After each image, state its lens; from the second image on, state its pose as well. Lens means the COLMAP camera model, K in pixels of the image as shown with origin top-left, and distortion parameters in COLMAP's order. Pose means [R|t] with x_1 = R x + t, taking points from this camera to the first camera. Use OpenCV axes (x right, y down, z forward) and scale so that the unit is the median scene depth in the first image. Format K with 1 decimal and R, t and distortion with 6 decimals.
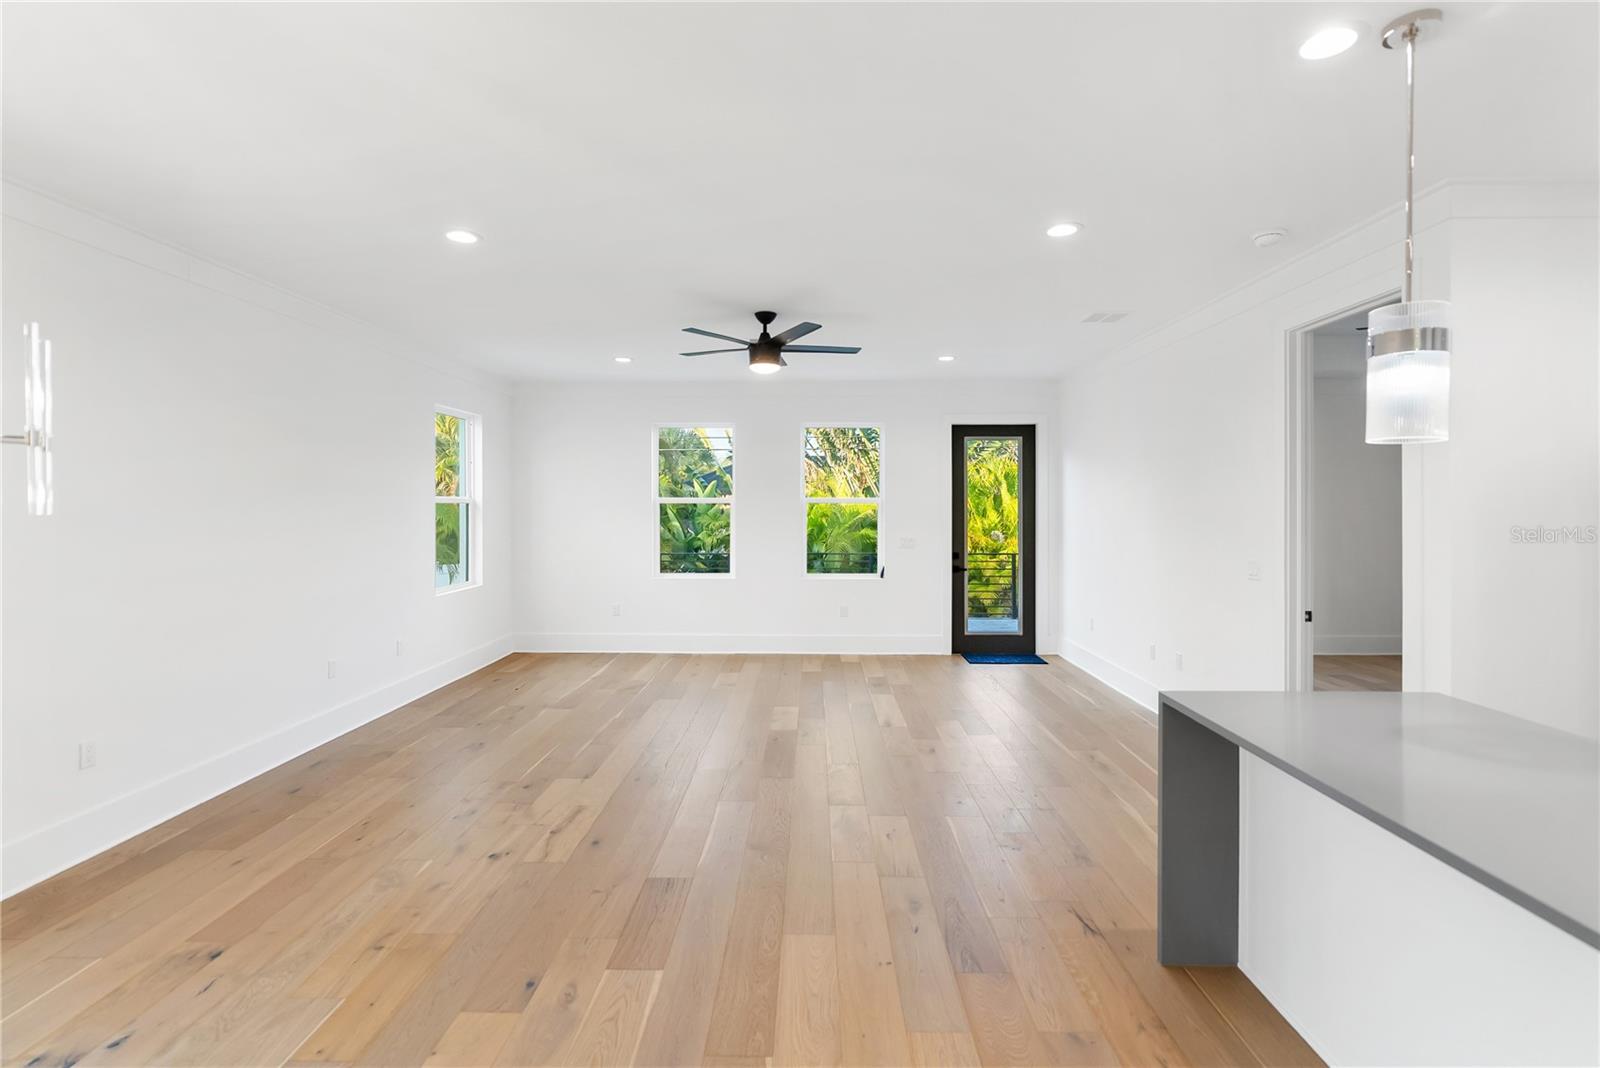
lens RADIAL K [[731.6, 0, 802.5], [0, 731.6, 506.9], [0, 0, 1]] dist [-0.004170, 0.000134]
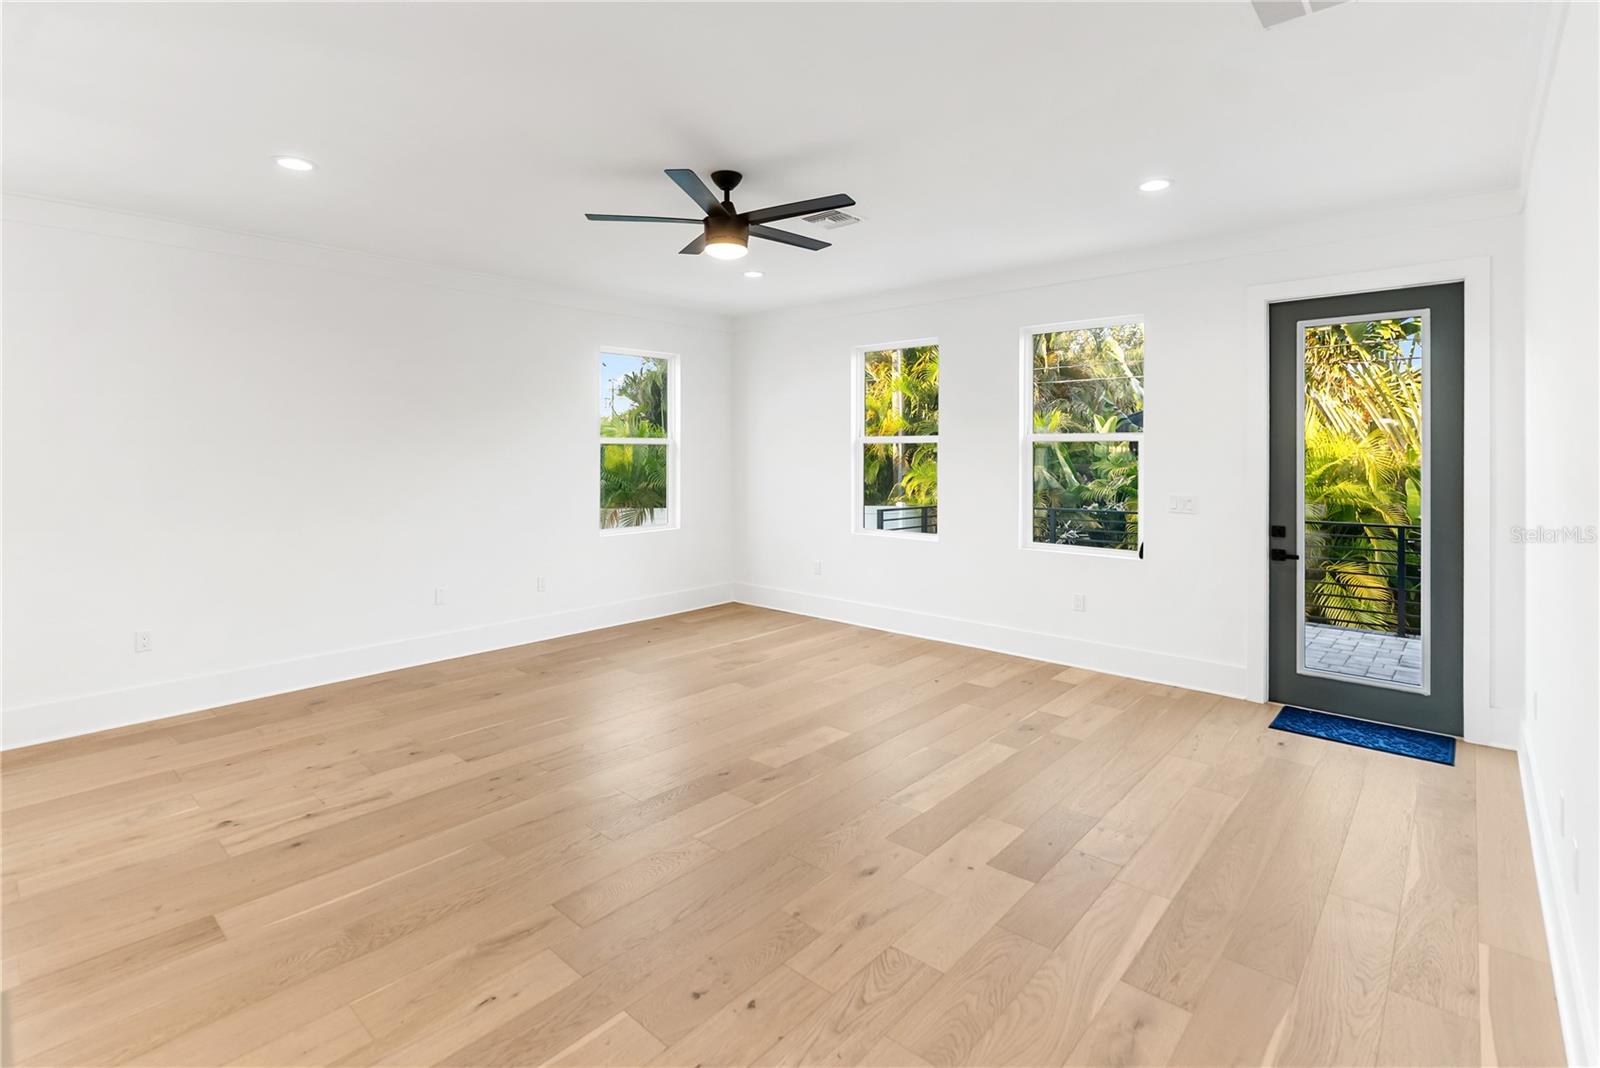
lens RADIAL K [[753.9, 0, 802.8], [0, 753.9, 450.9], [0, 0, 1]] dist [-0.002847, 0.000457]
pose [[0.759058, -0.001269, -0.651022, 0.336889], [0.000757, 0.999999, -0.001066, 0.004382], [0.651023, 0.000316, 0.759058, 0.338745]]
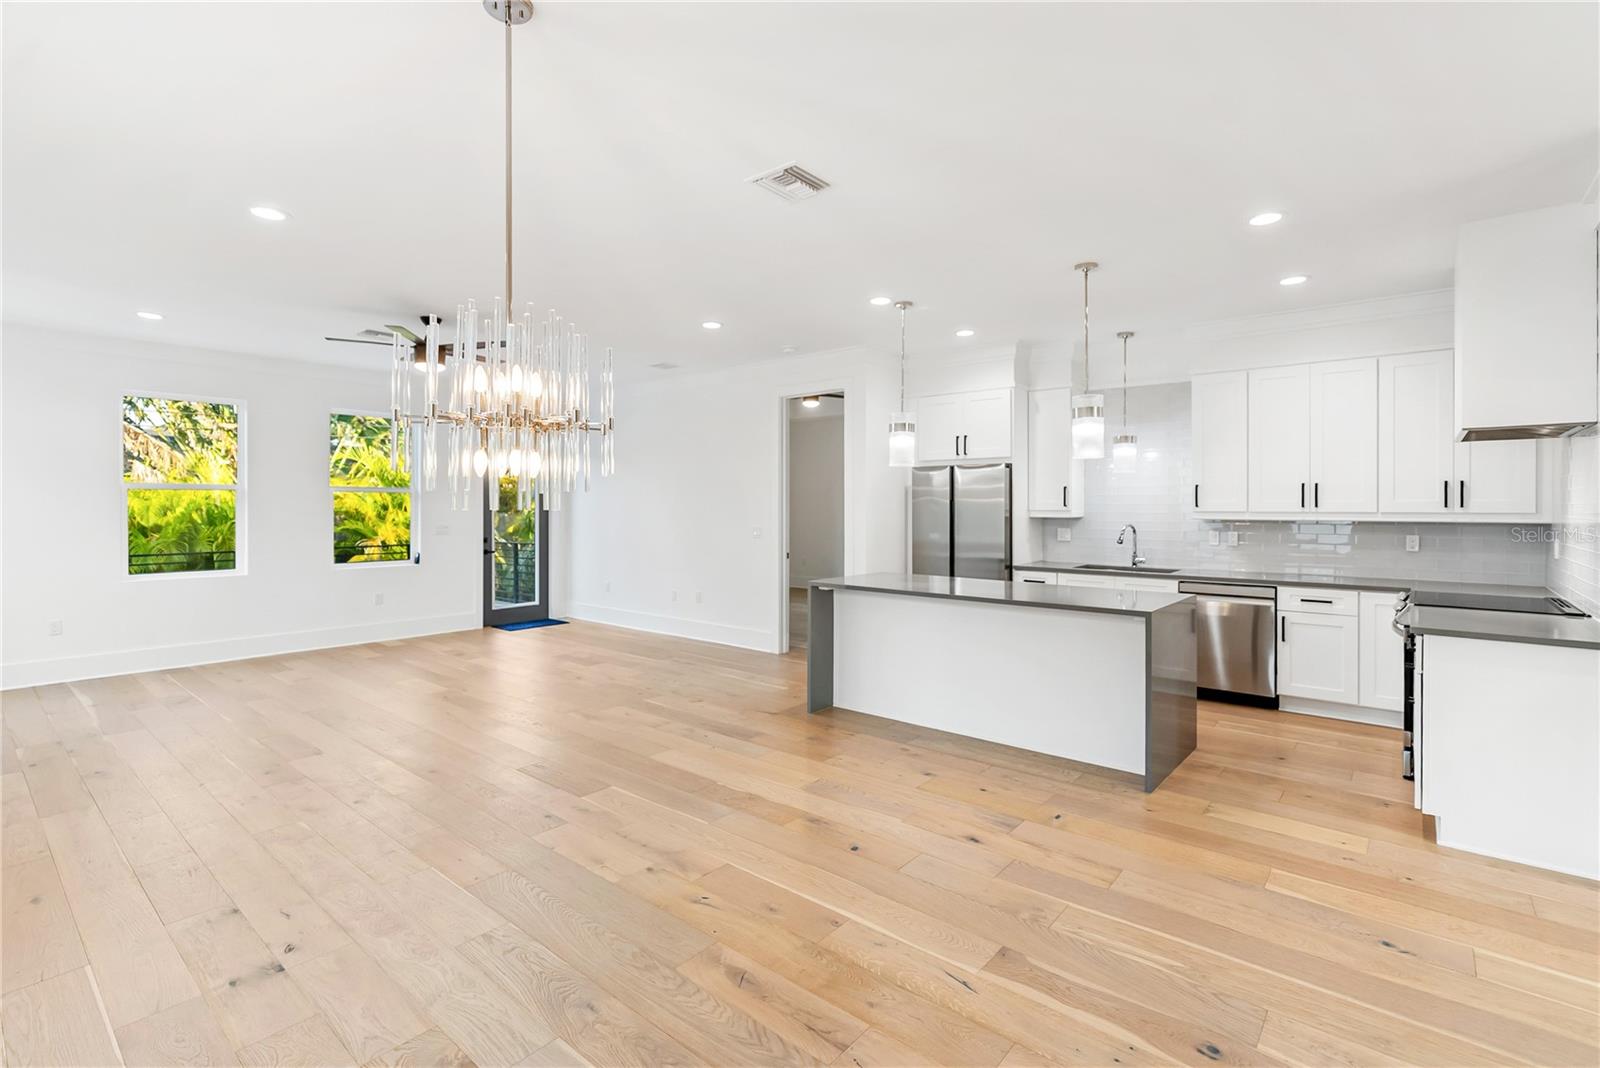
lens RADIAL K [[731.6, 0, 802.5], [0, 731.6, 506.9], [0, 0, 1]] dist [-0.004170, 0.000134]
pose [[0.631198, -0.001341, 0.775620, -0.384458], [-0.000999, 0.999996, 0.002541, 0.013052], [-0.775621, -0.002379, 0.631195, -0.097665]]
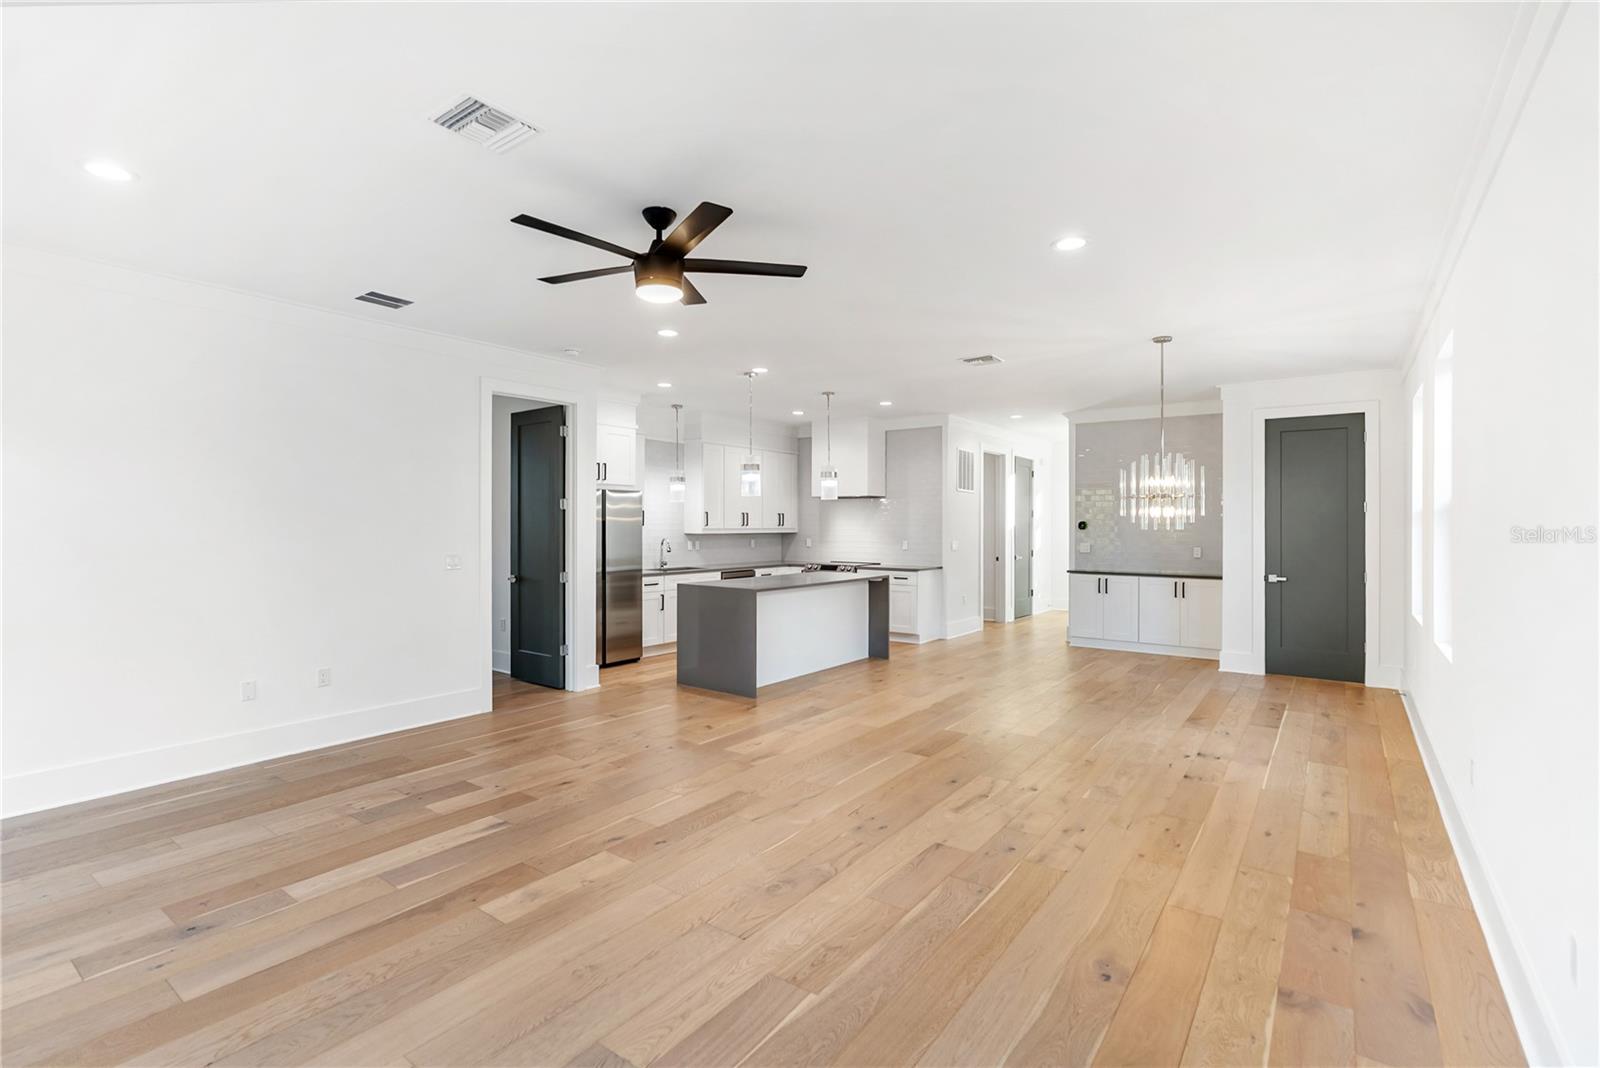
lens RADIAL K [[737.1, 0, 800.0], [0, 737.1, 534.0], [0, 0, 1]] dist [-0.012692, 0.000307]
pose [[-0.814304, -0.008124, 0.580382, -0.369839], [-0.001205, 0.999924, 0.012306, 0.012305], [-0.580438, 0.009322, -0.814251, 1.010992]]
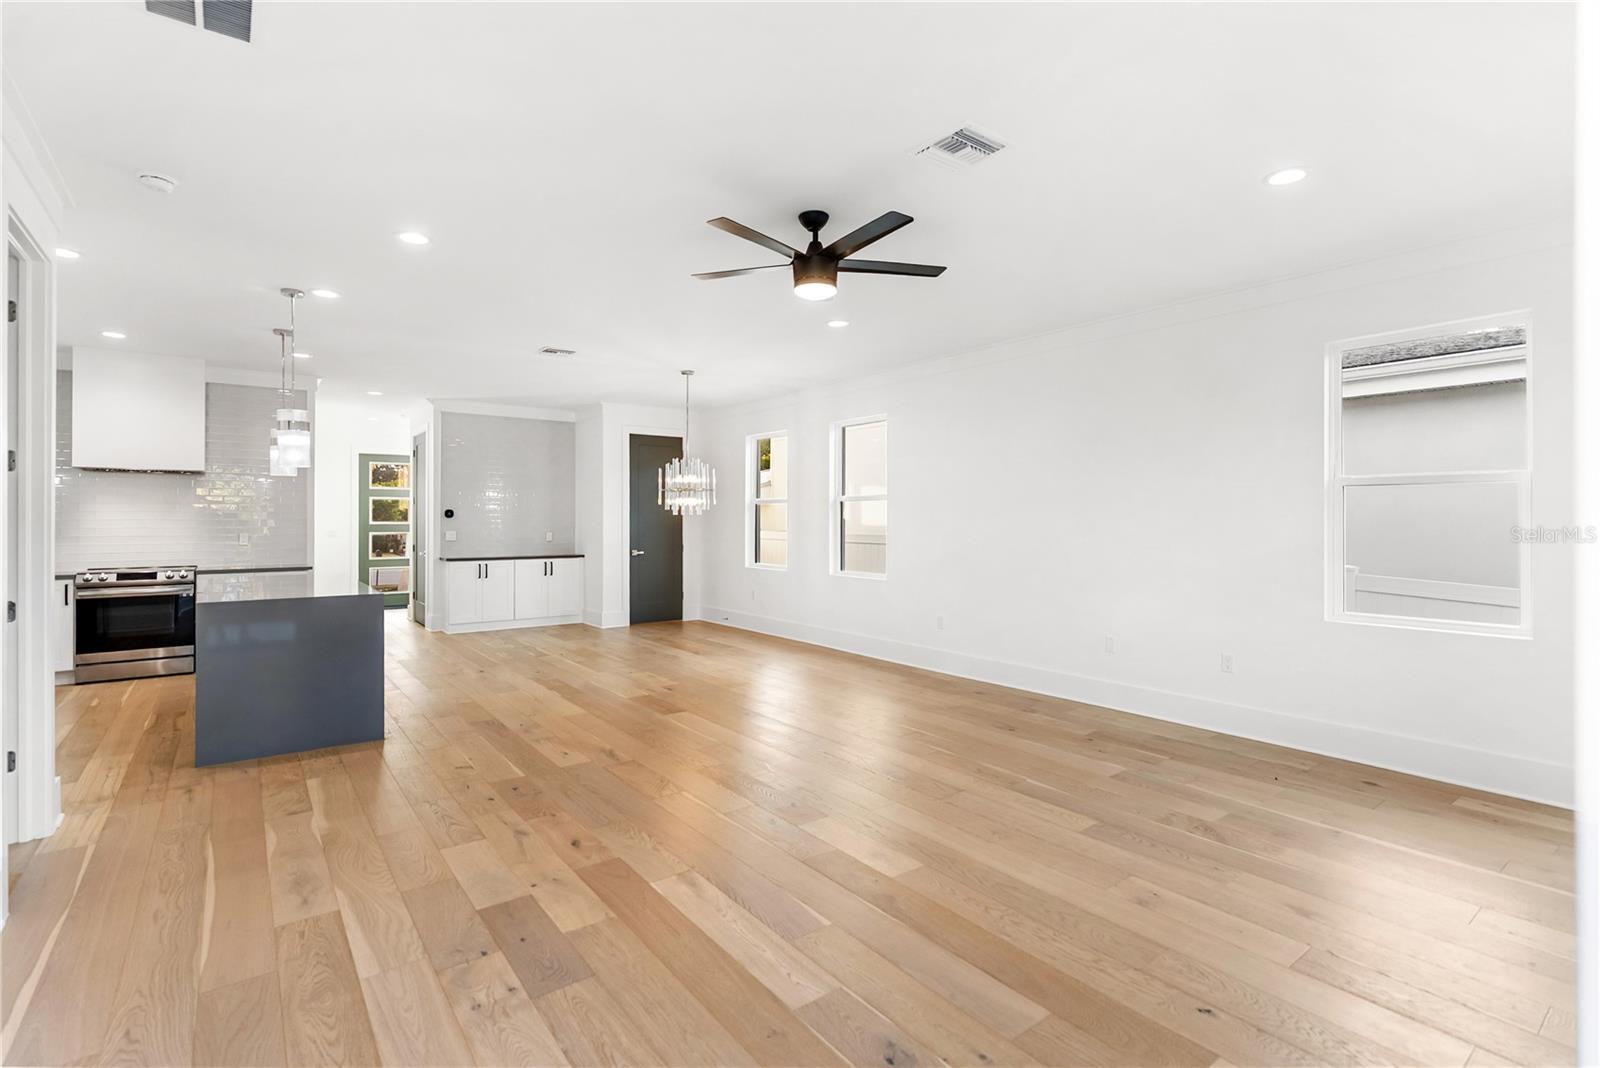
lens RADIAL K [[748.4, 0, 792.4], [0, 748.4, 515.3], [0, 0, 1]] dist [-0.000694, 0.000367]
pose [[-0.790990, -0.001109, -0.611829, 0.286593], [0.001650, 0.999991, -0.003946, 0.021612], [0.611827, -0.004130, -0.790981, 1.083076]]
